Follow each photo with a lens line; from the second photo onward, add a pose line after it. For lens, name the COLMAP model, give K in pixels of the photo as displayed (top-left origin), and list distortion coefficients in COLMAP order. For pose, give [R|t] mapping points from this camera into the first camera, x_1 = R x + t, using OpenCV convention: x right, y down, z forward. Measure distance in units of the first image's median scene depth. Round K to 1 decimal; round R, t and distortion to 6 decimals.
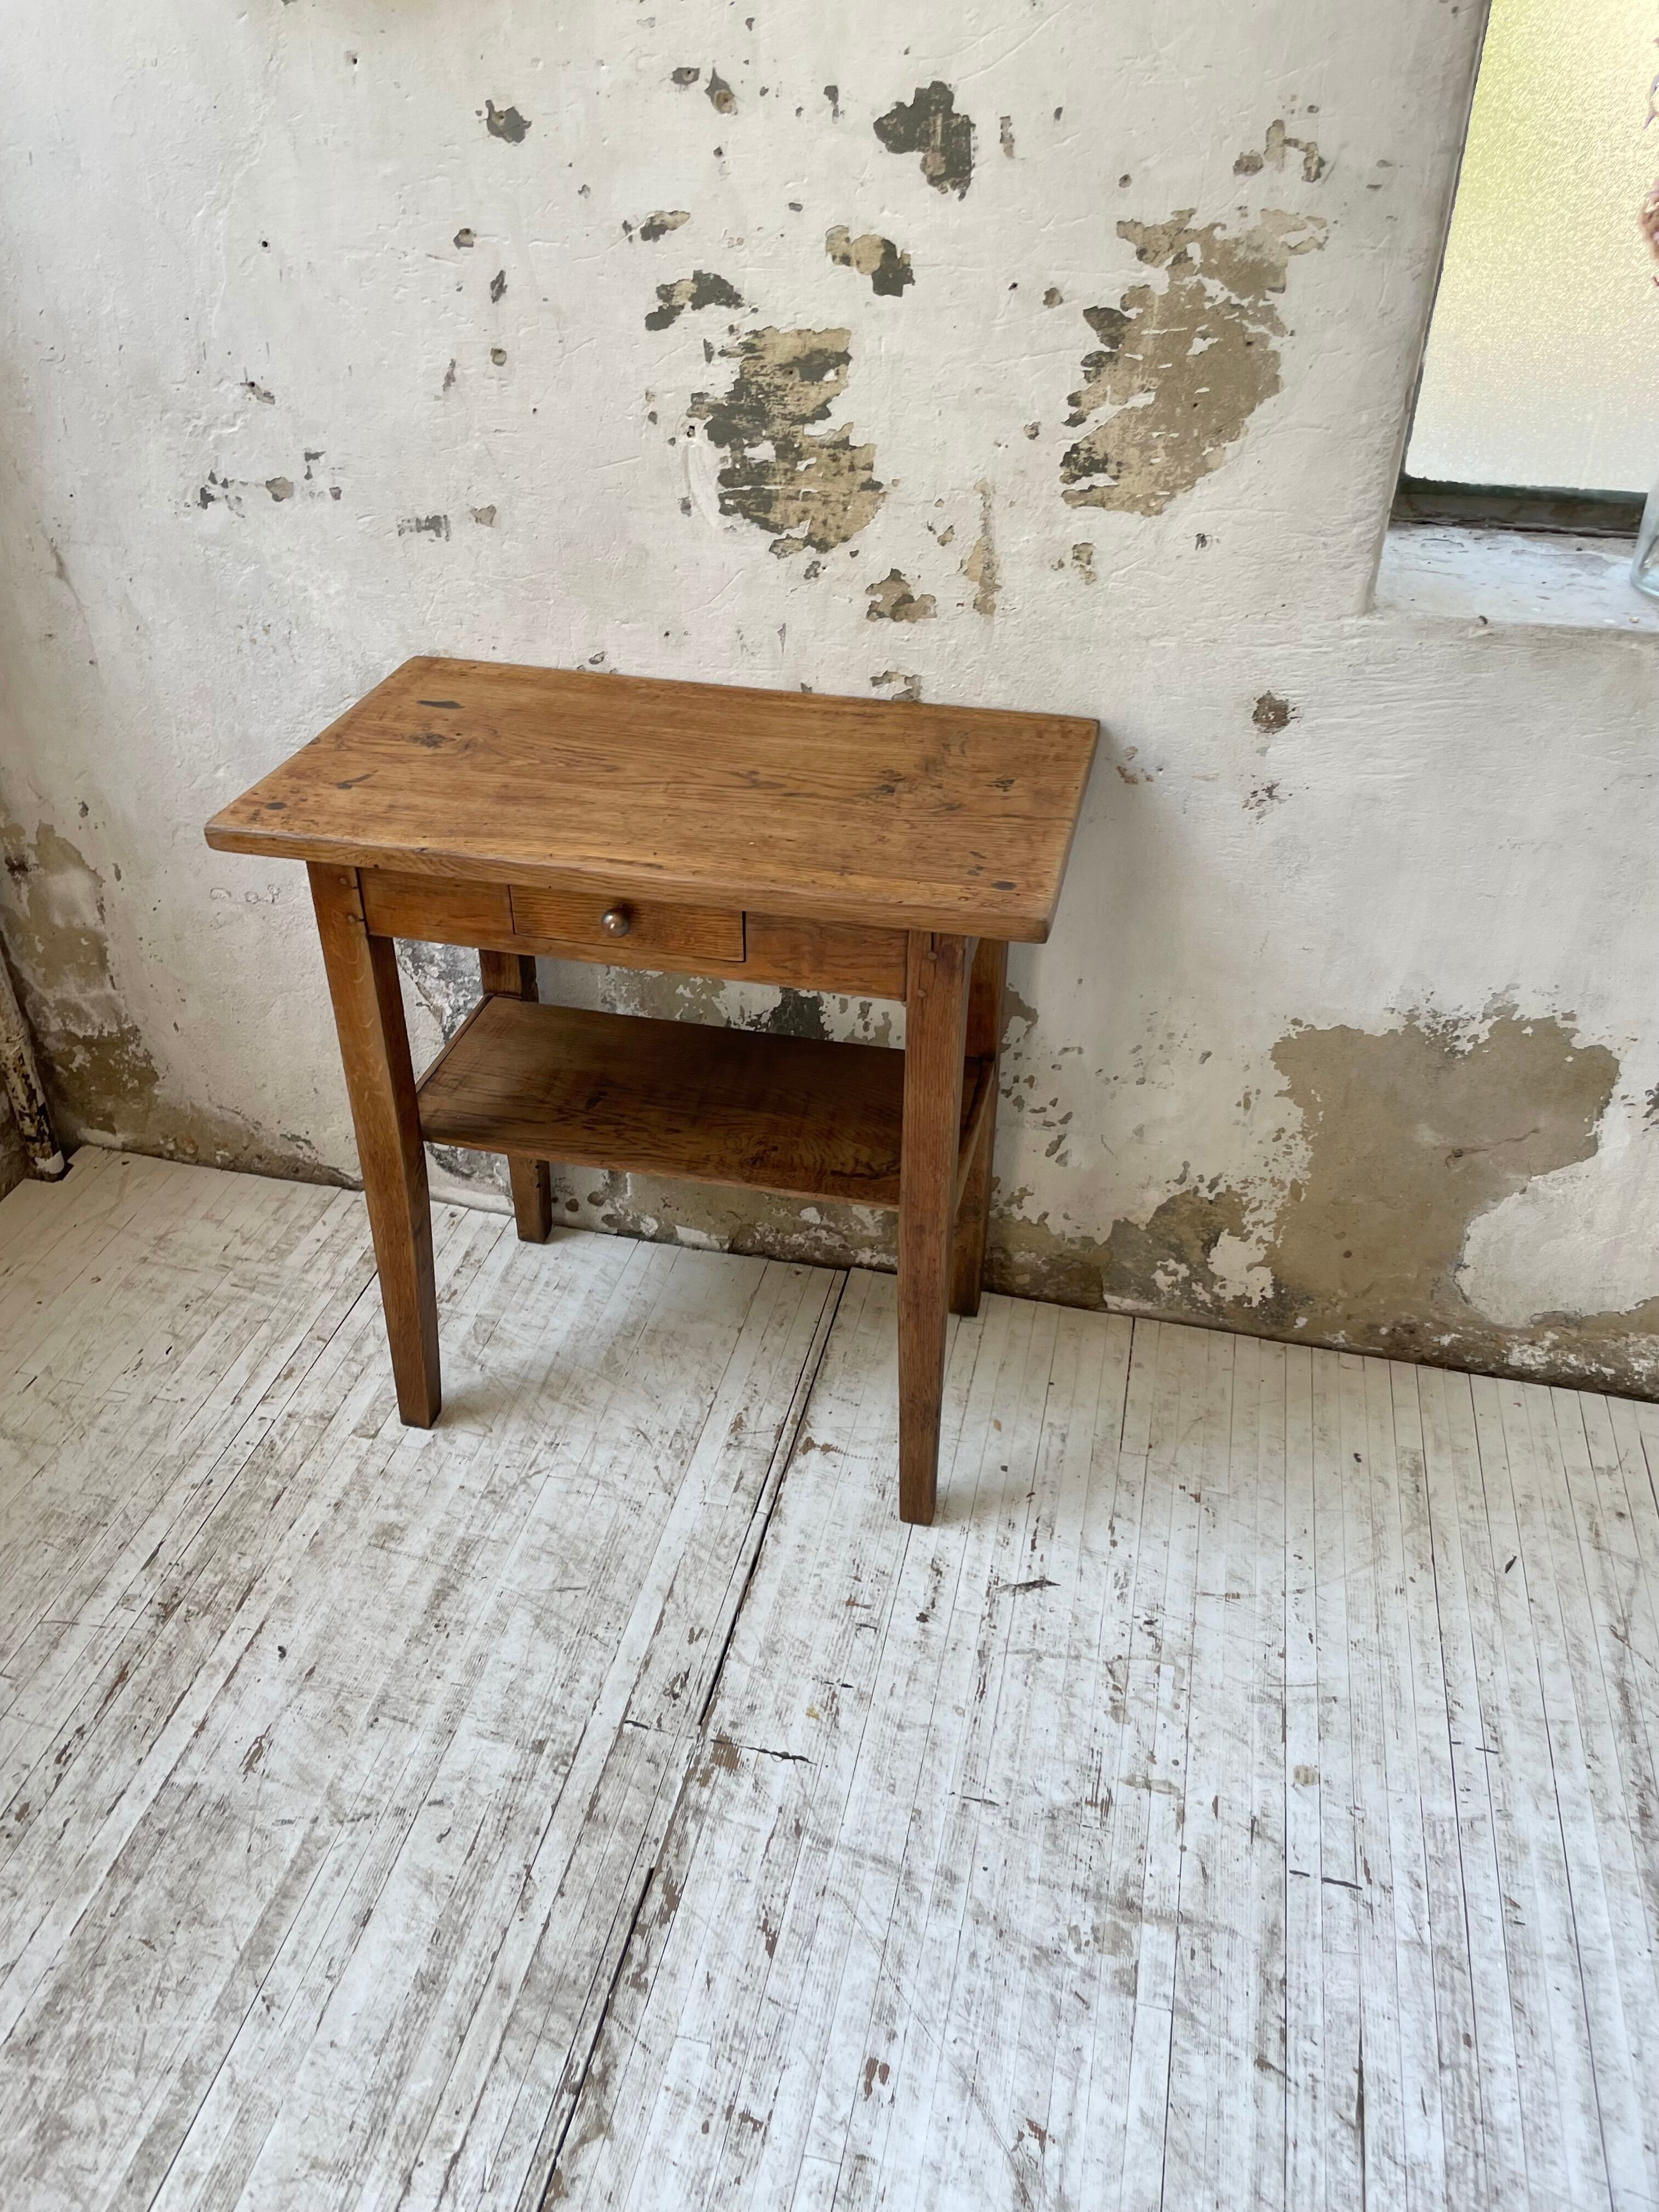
lens RADIAL K [[1687.1, 0, 808.2], [0, 1687.1, 1082.4], [0, 0, 1]] dist [0.082454, -0.119057]
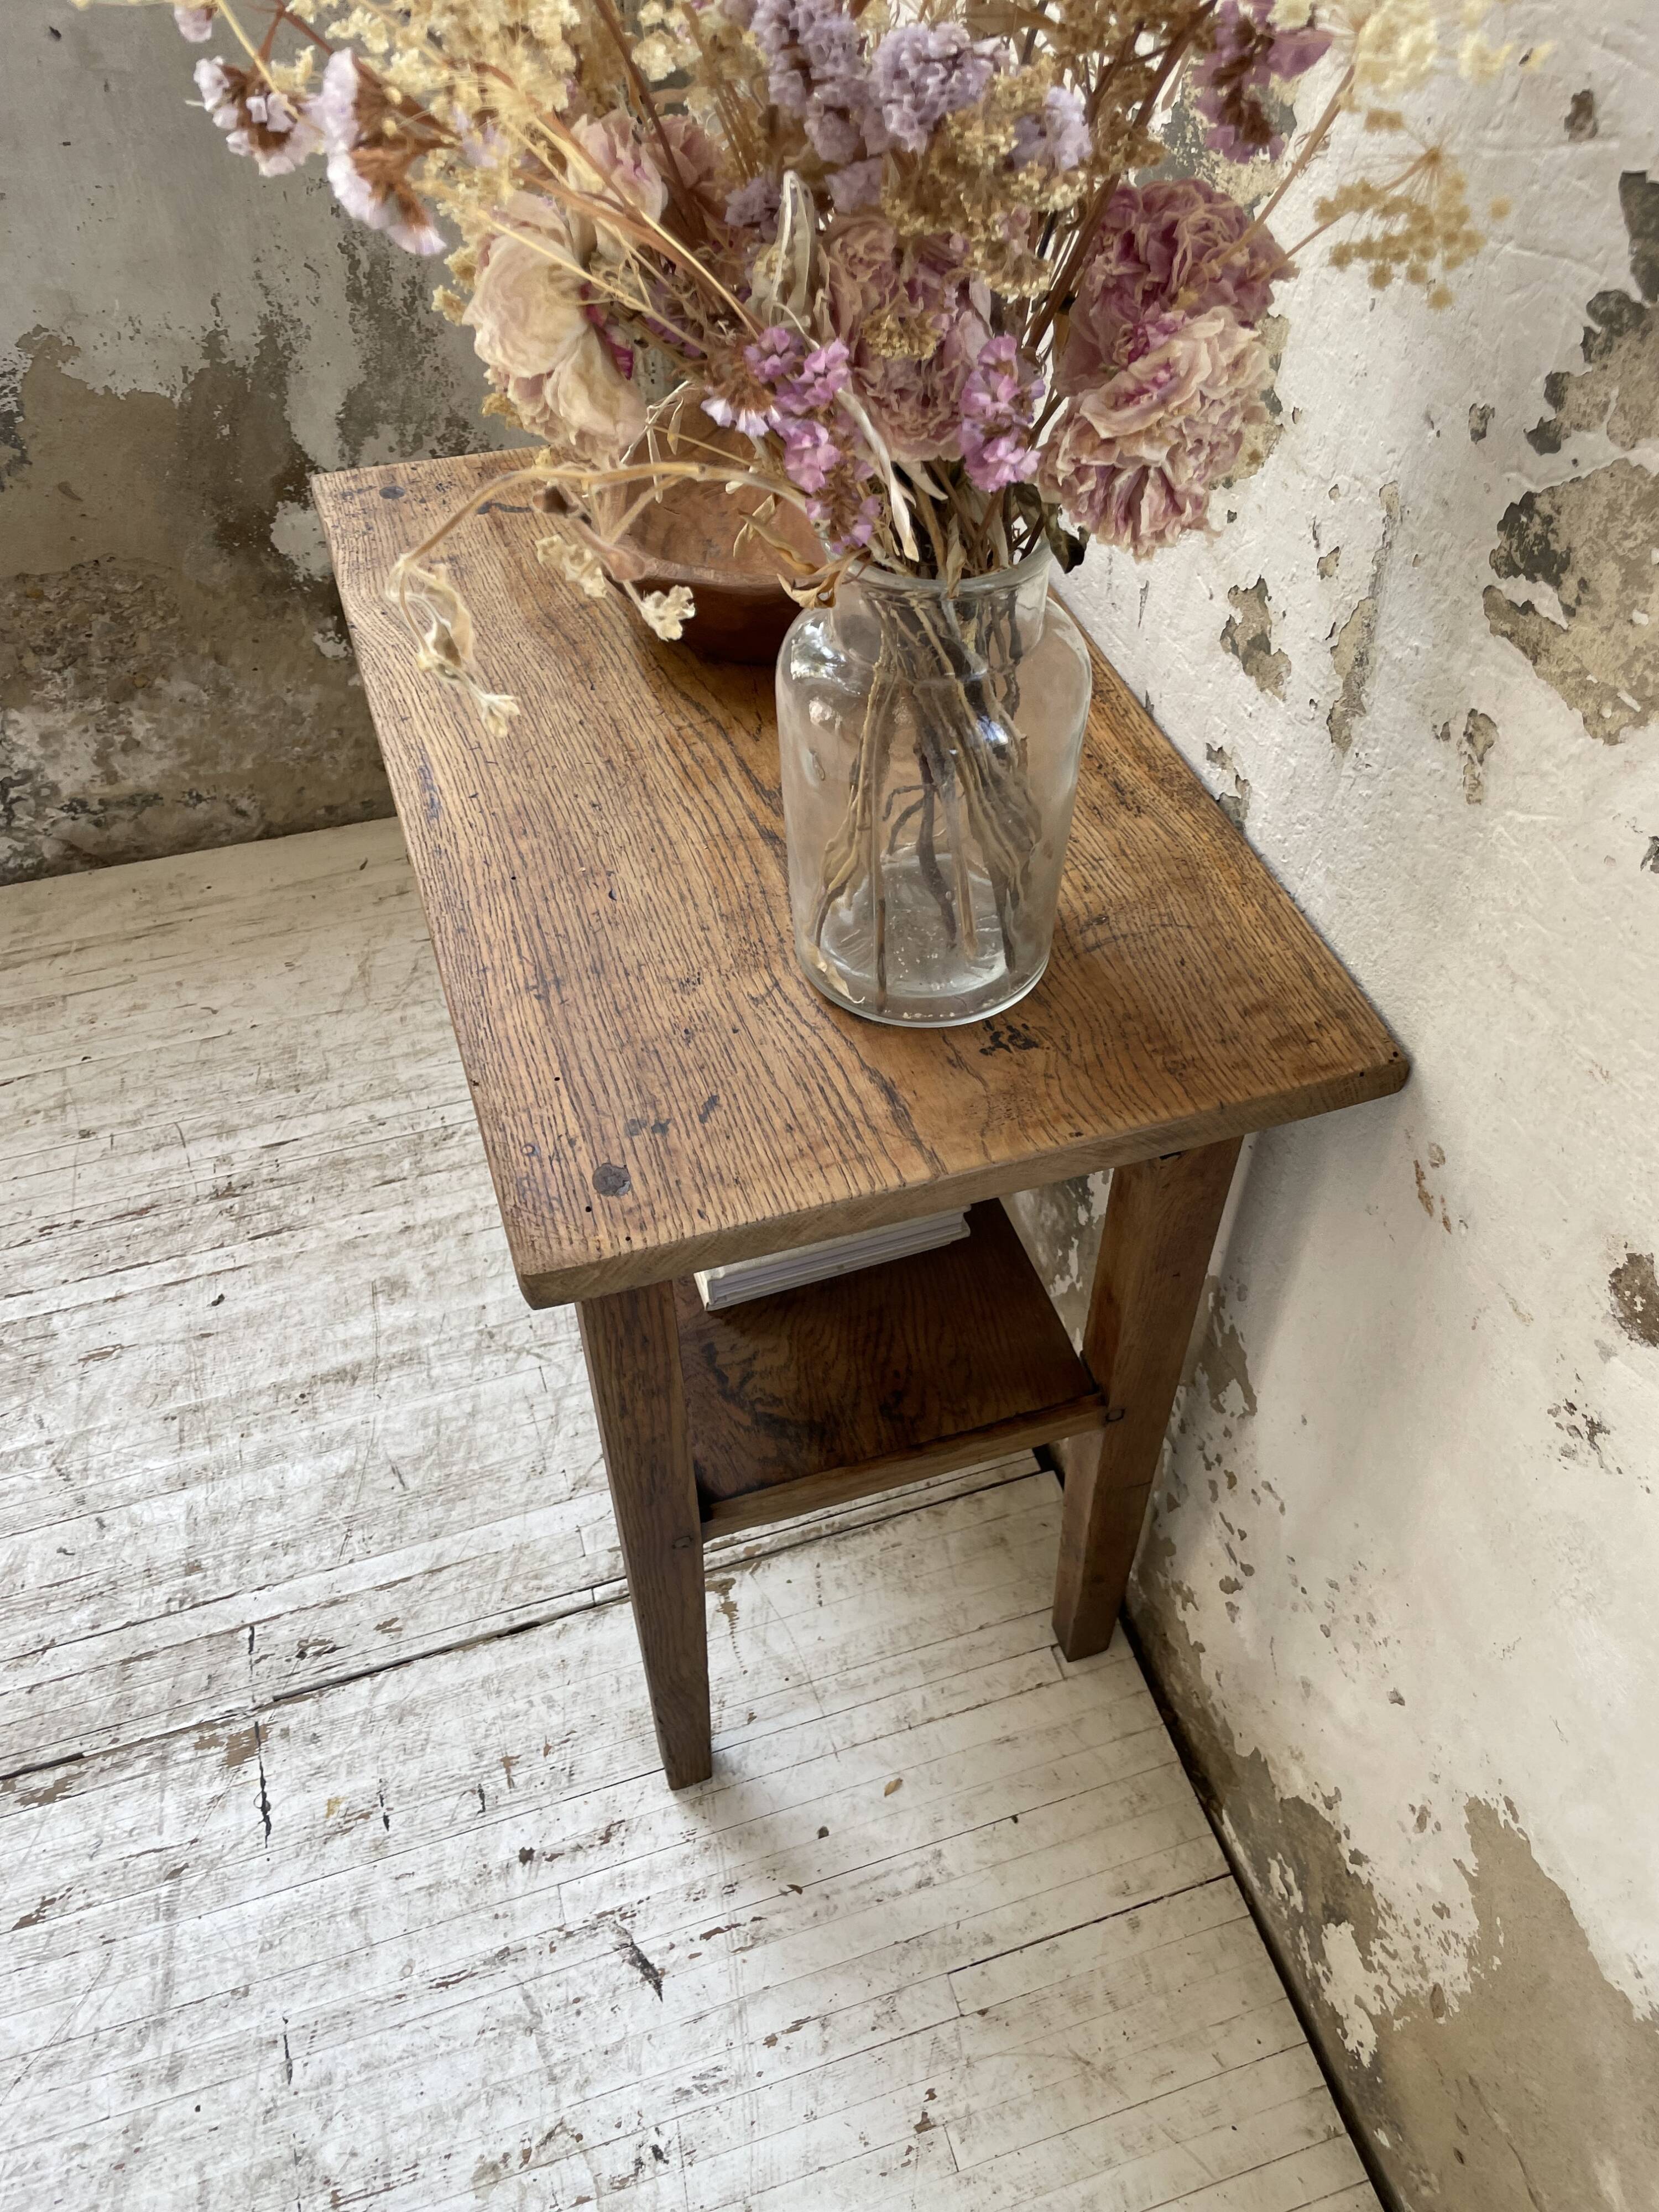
lens RADIAL K [[1687.1, 0, 844.2], [0, 1687.1, 1123.5], [0, 0, 1]] dist [0.082454, -0.119057]
pose [[0.518044, 0.631678, -0.576726, 0.385006], [-0.477137, 0.773013, 0.418079, -0.331663], [0.709909, 0.058594, 0.701852, 0.567499]]
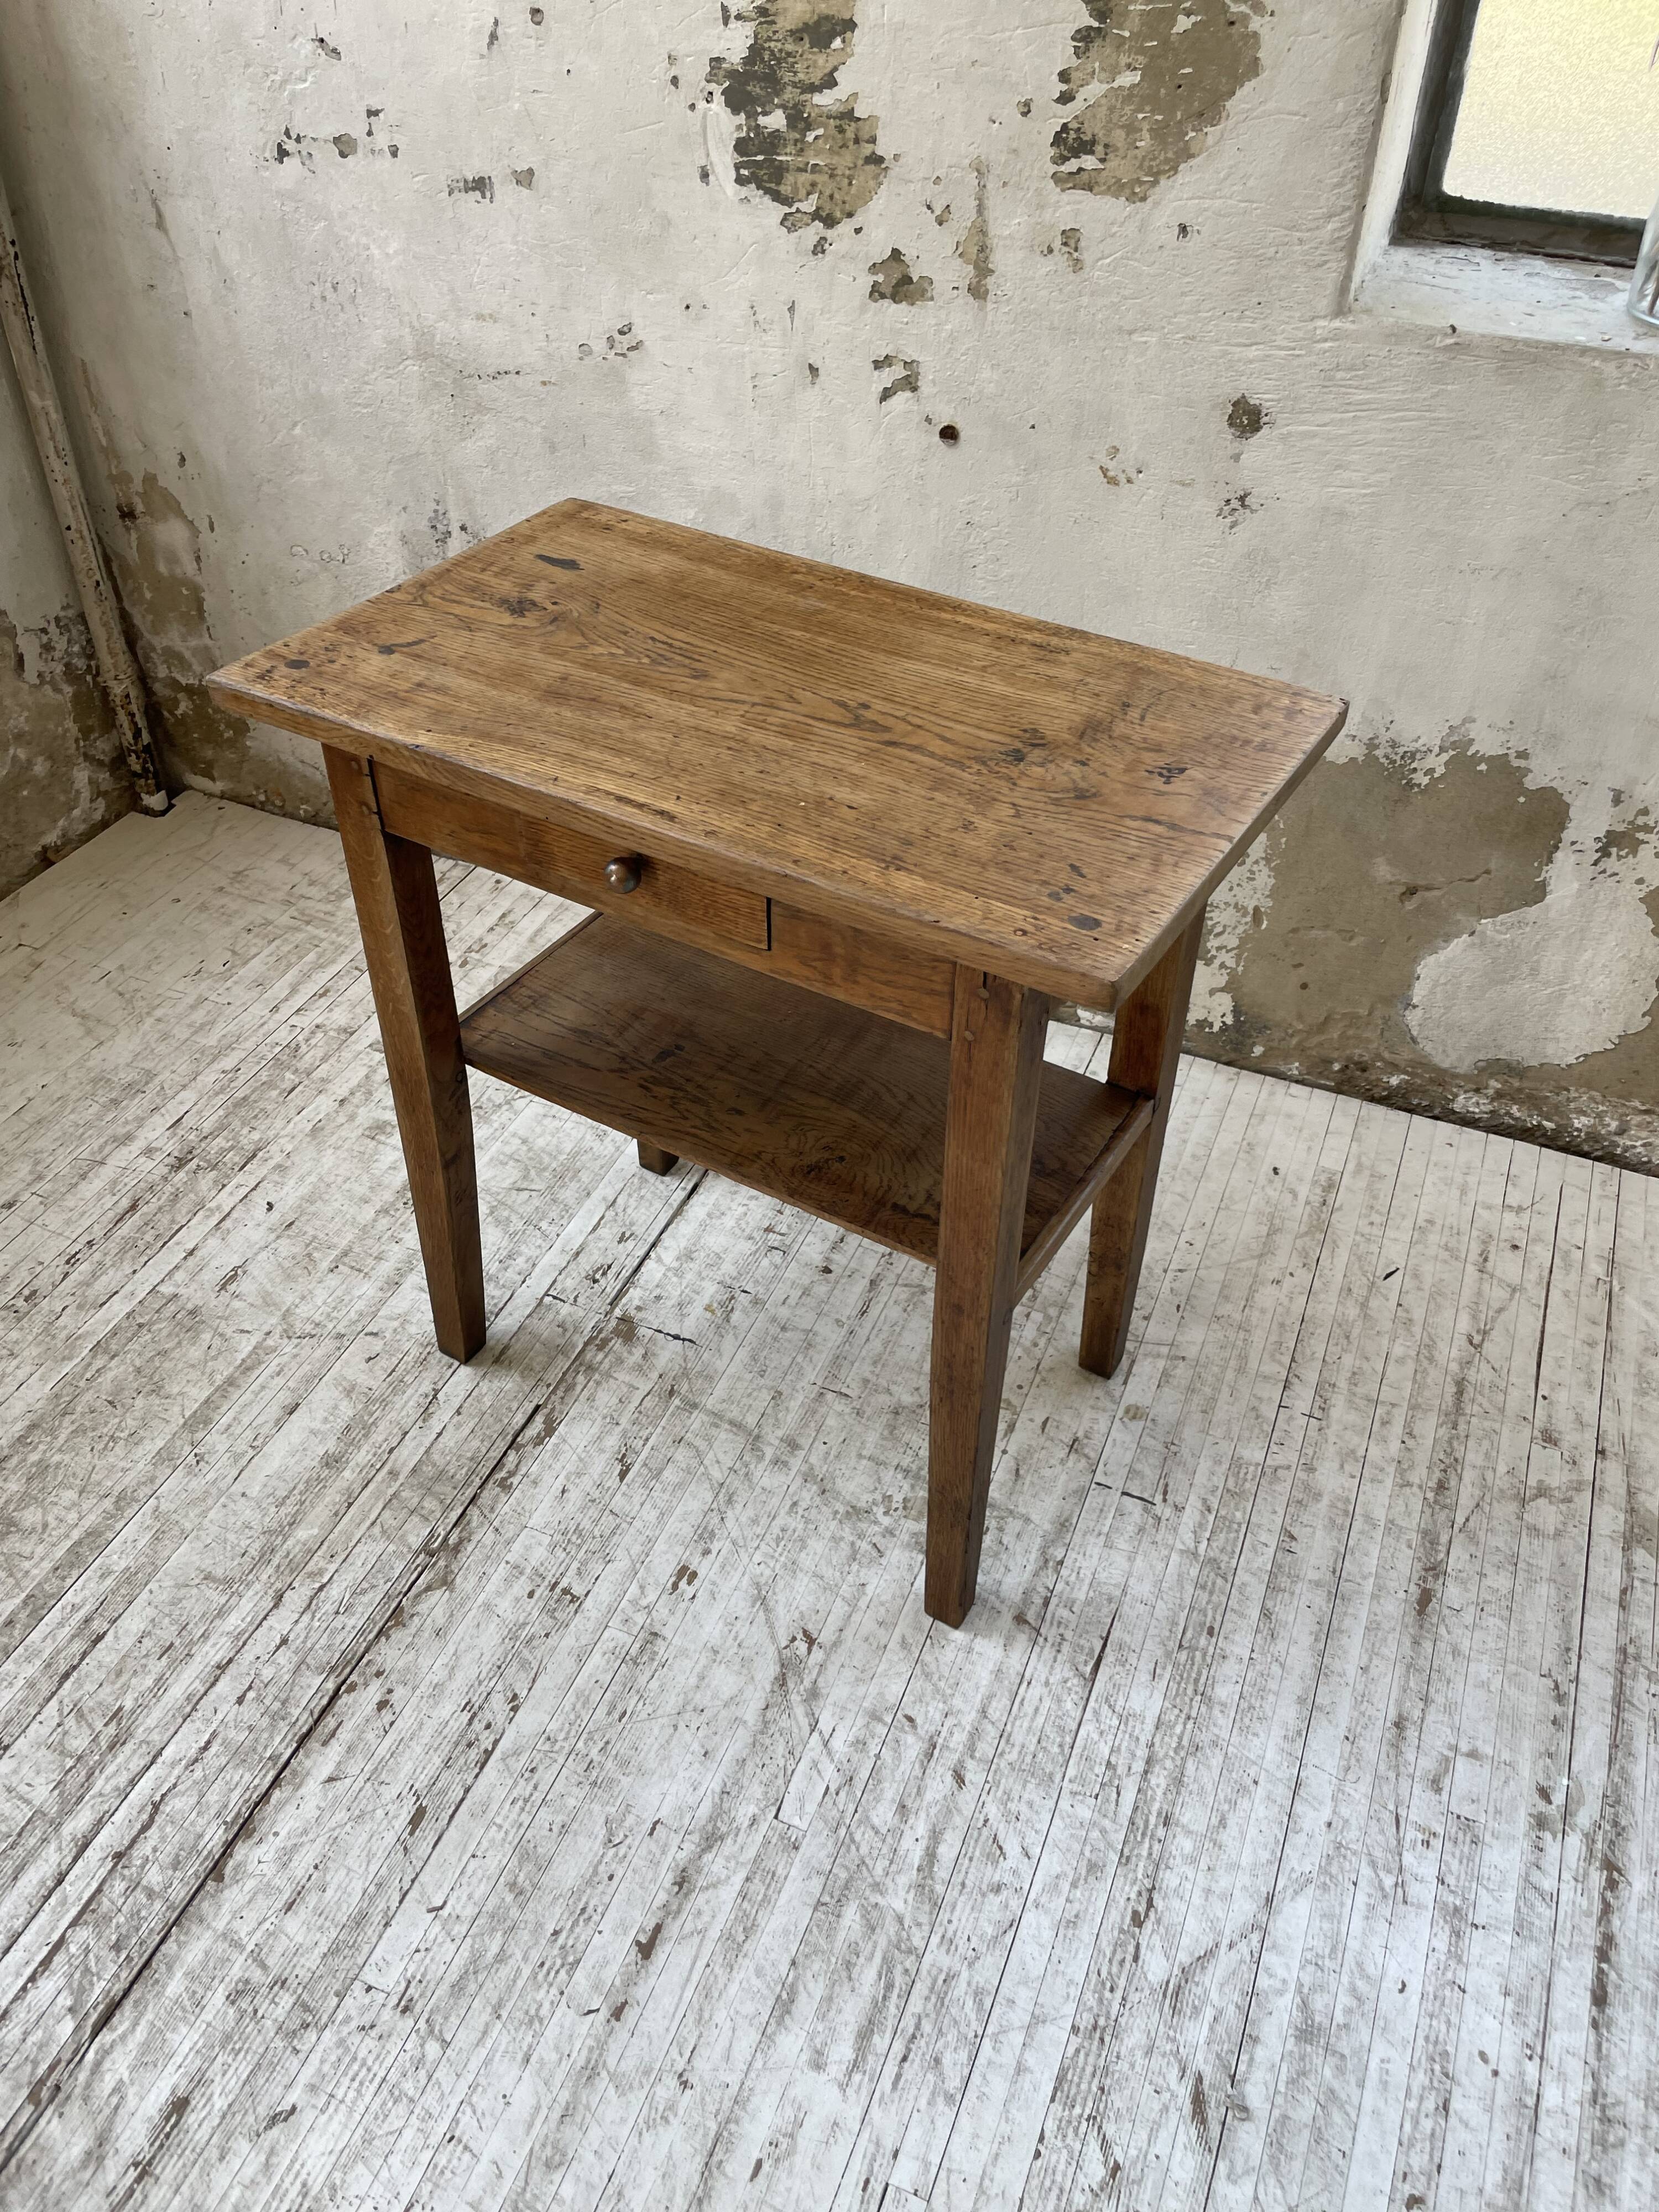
lens RADIAL K [[1687.1, 0, 846.0], [0, 1687.1, 1084.5], [0, 0, 1]] dist [0.082454, -0.119057]
pose [[0.987848, 0.111055, -0.108737, 0.191844], [-0.099572, 0.989380, 0.105892, 0.094090], [0.119342, -0.093778, 0.988415, -0.077289]]
